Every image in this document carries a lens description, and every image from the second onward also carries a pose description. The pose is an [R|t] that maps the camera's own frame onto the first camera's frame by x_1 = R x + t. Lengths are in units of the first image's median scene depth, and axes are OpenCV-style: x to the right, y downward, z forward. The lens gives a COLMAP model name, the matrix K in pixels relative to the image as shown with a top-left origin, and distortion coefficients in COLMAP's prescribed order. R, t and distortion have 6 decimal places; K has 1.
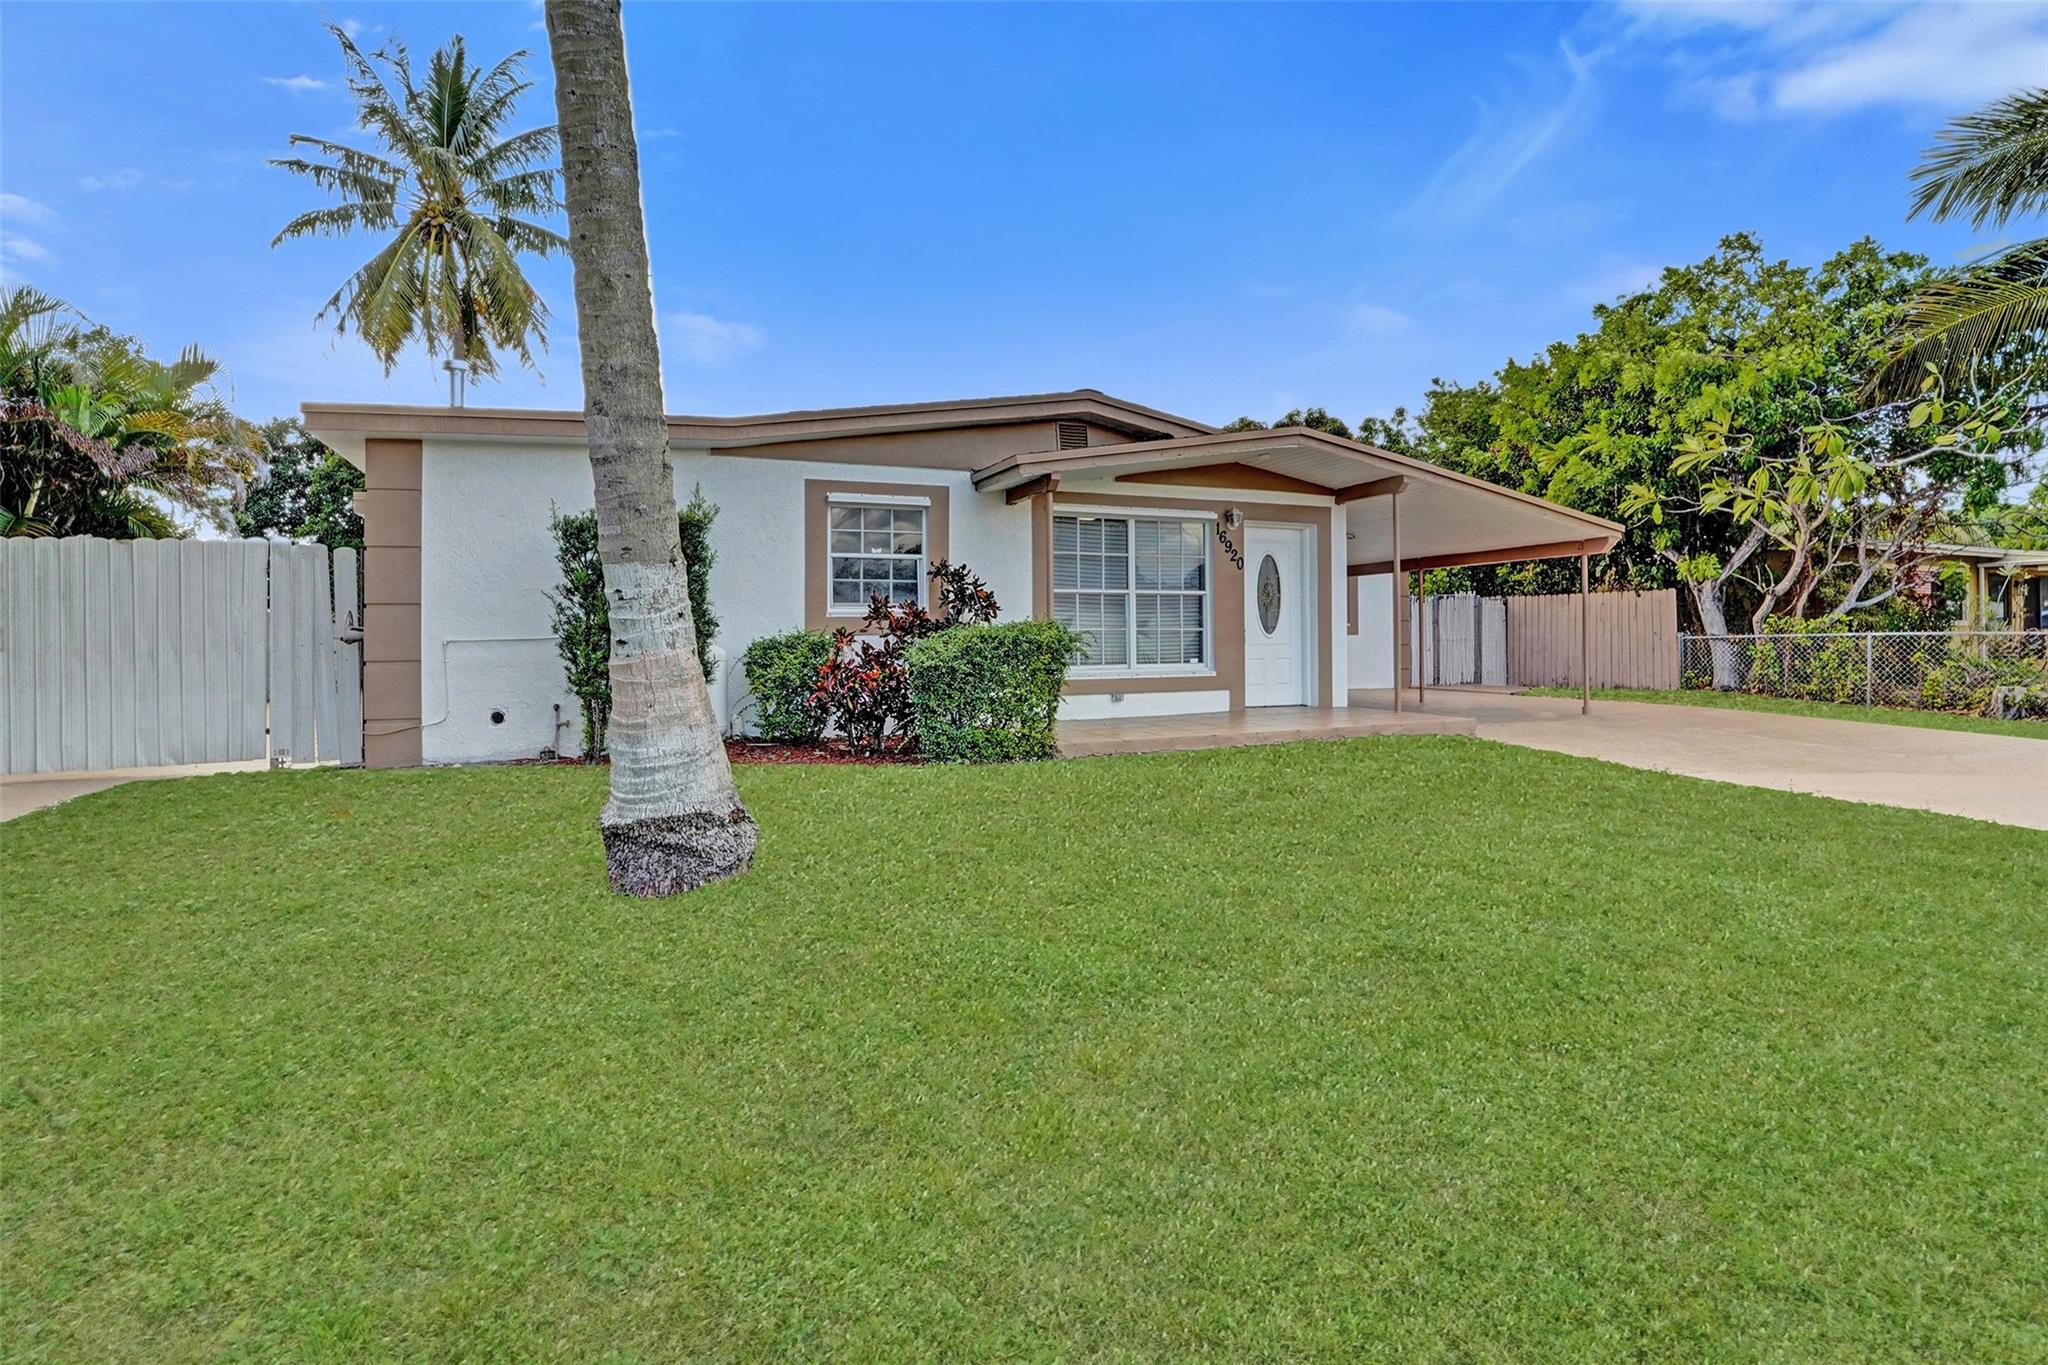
lens RADIAL K [[979.4, 0, 1019.6], [0, 979.4, 658.4], [0, 0, 1]] dist [-0.055545, 0.031536]
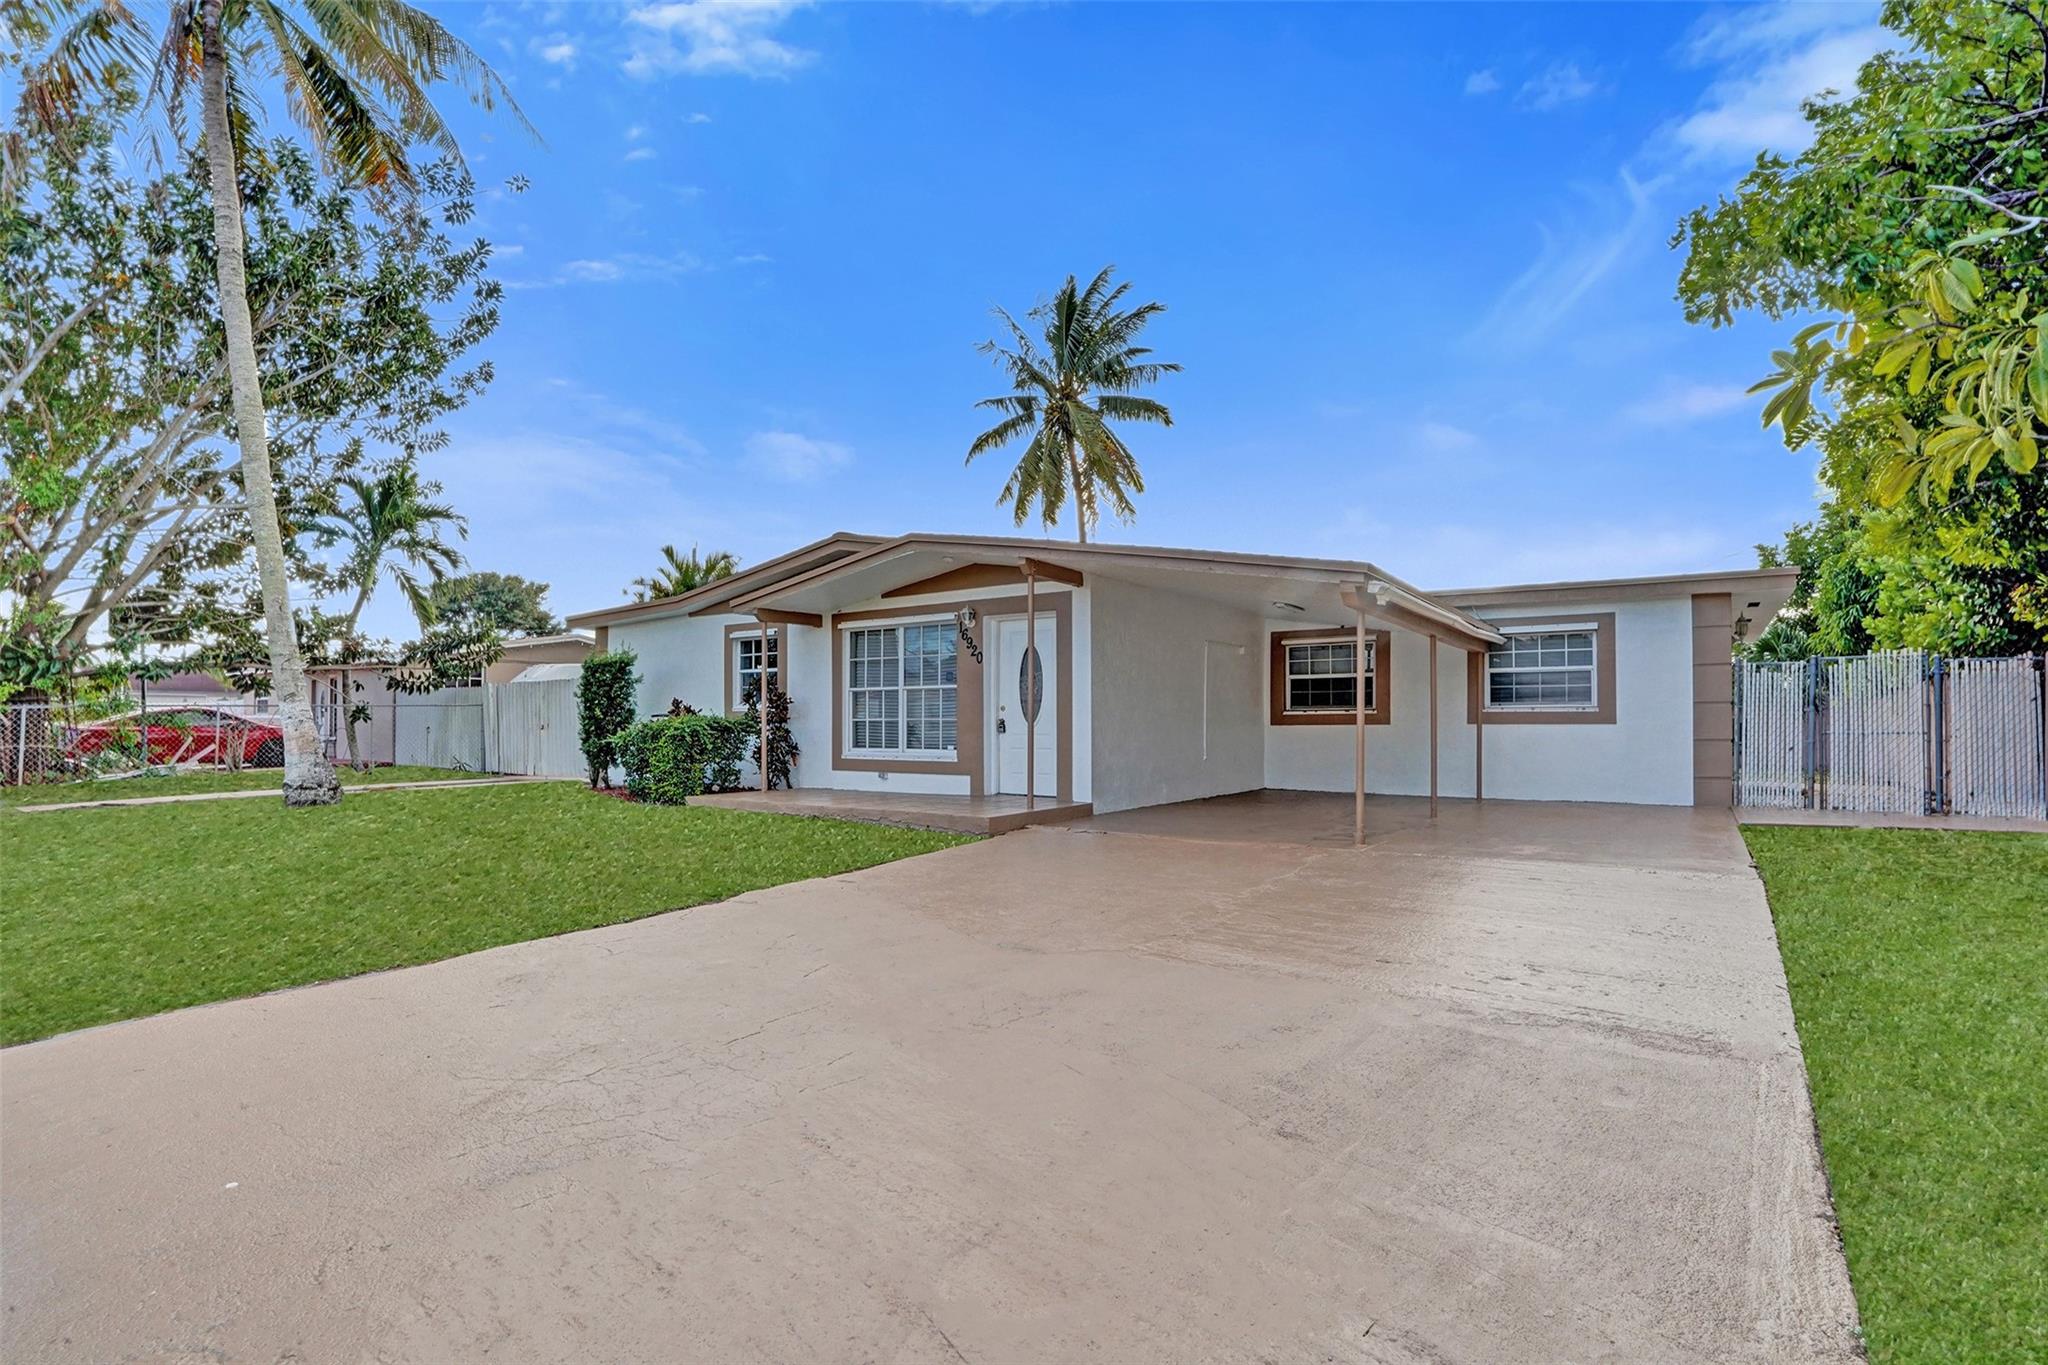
lens RADIAL K [[979.3, 0, 1032.5], [0, 979.3, 710.6], [0, 0, 1]] dist [-0.055405, 0.030794]
pose [[0.543615, -0.003340, -0.839328, 1.171250], [-0.017431, 0.999731, -0.015268, -0.024170], [0.839153, 0.022930, 0.543411, 0.471424]]
